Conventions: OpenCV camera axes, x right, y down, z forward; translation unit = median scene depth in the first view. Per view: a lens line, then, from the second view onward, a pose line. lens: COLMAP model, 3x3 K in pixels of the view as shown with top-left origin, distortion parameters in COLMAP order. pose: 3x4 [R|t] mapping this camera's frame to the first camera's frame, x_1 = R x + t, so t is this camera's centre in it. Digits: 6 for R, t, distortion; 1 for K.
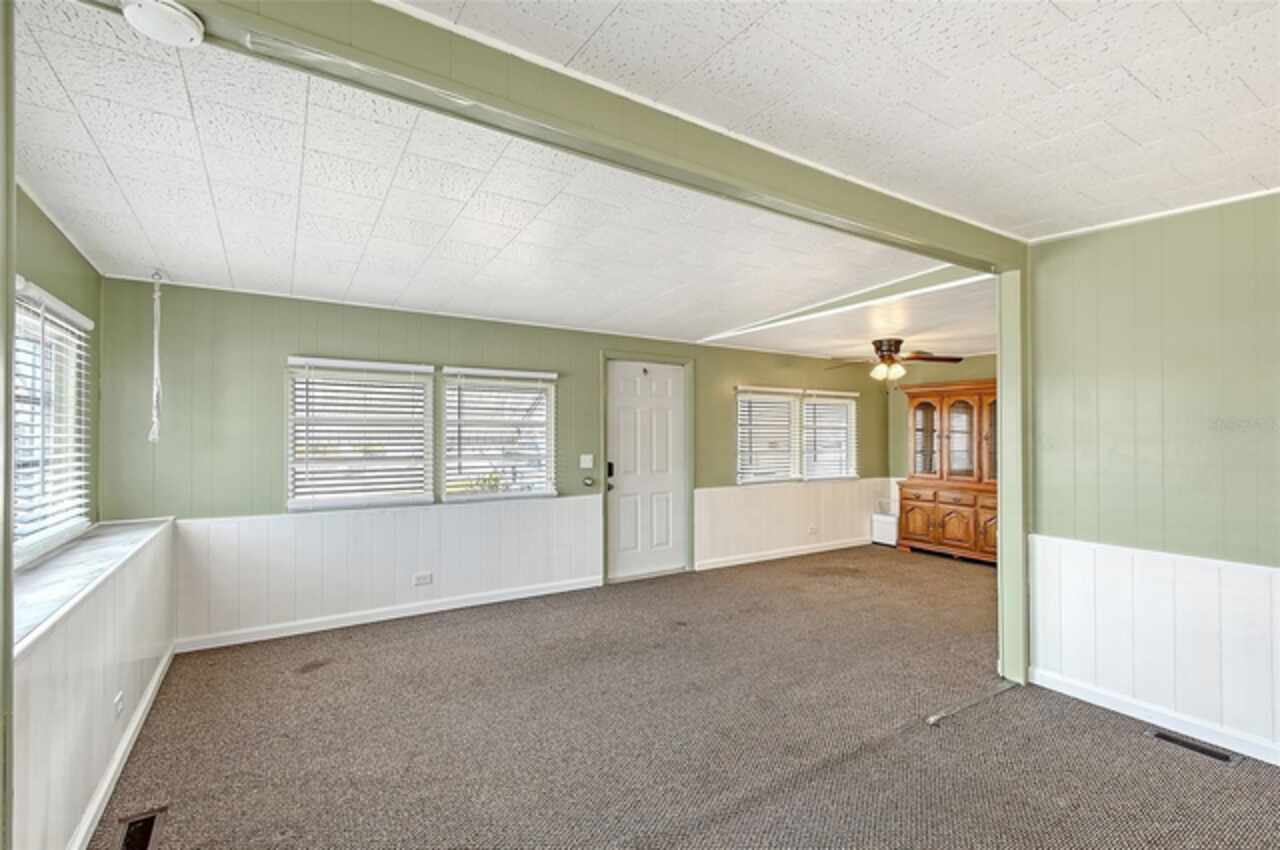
lens RADIAL K [[569.1, 0, 660.0], [0, 569.1, 408.7], [0, 0, 1]] dist [0.000837, -0.000055]
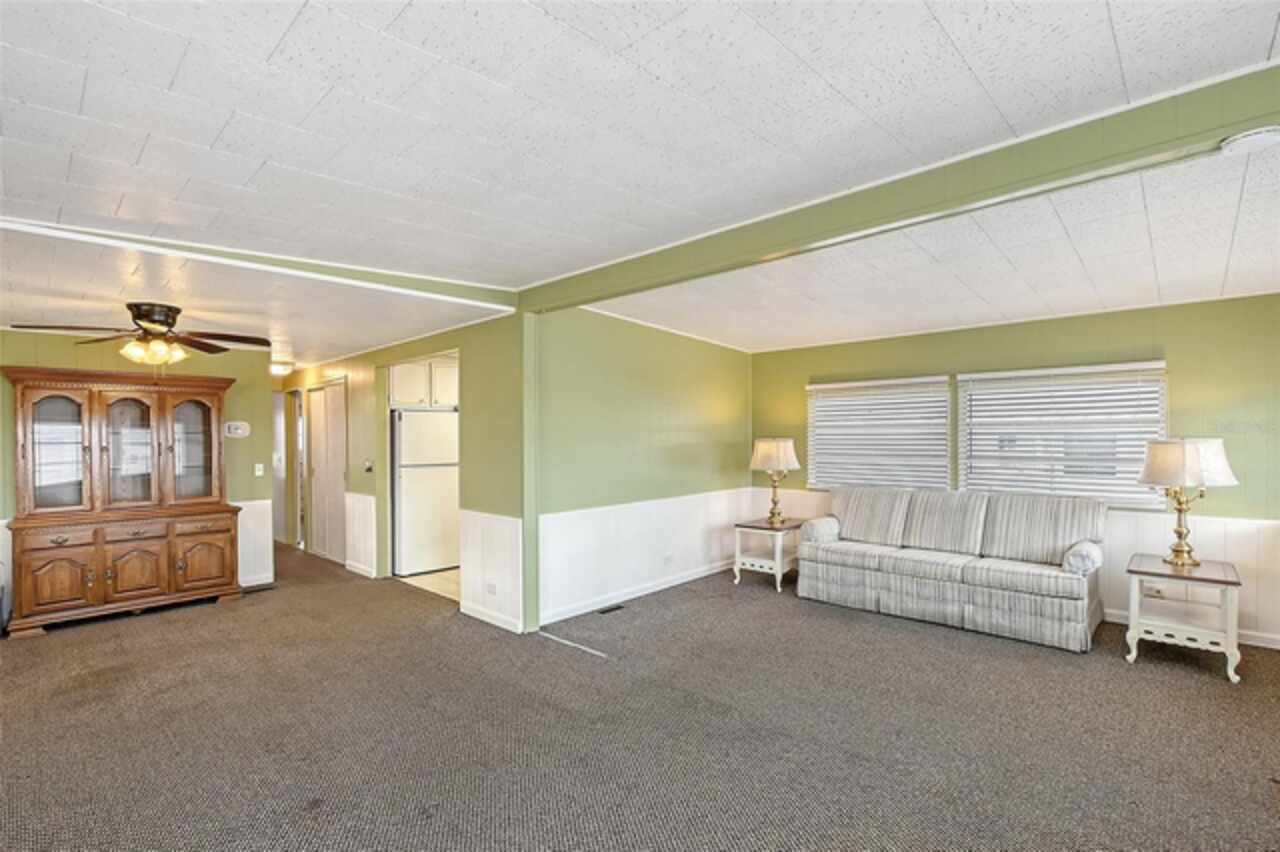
lens RADIAL K [[587.1, 0, 642.0], [0, 587.1, 435.3], [0, 0, 1]] dist [-0.012588, -0.000731]
pose [[-0.231002, 0.001520, 0.972952, -0.344092], [-0.027136, 0.999600, -0.008004, 0.020584], [-0.972575, -0.028251, -0.230868, 0.519948]]
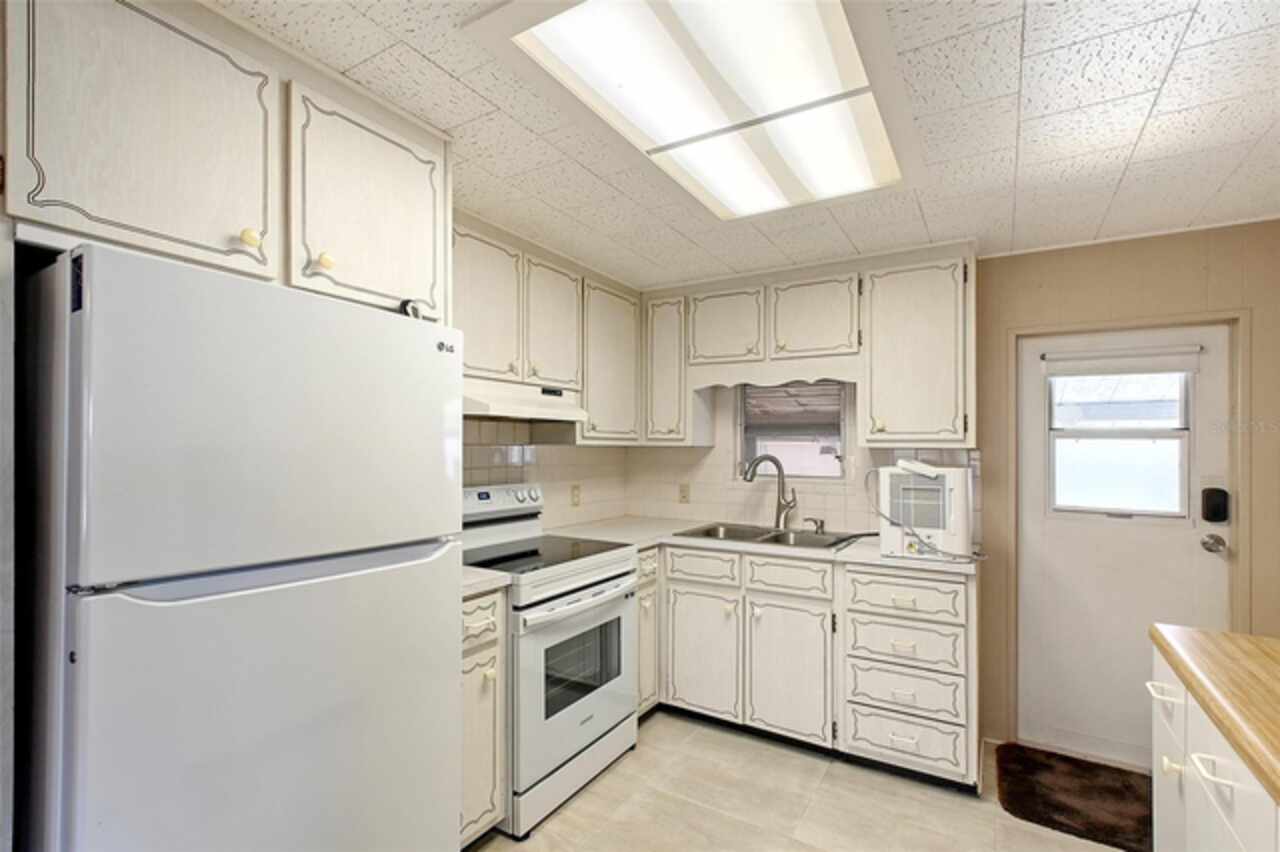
lens RADIAL K [[576.3, 0, 650.6], [0, 576.3, 447.6], [0, 0, 1]] dist [0.012400, -0.000697]
pose [[-0.431736, -0.005311, 0.901984, 0.436816], [-0.045533, 0.998836, -0.015913, 0.030325], [-0.900850, -0.047941, -0.431476, 0.607846]]
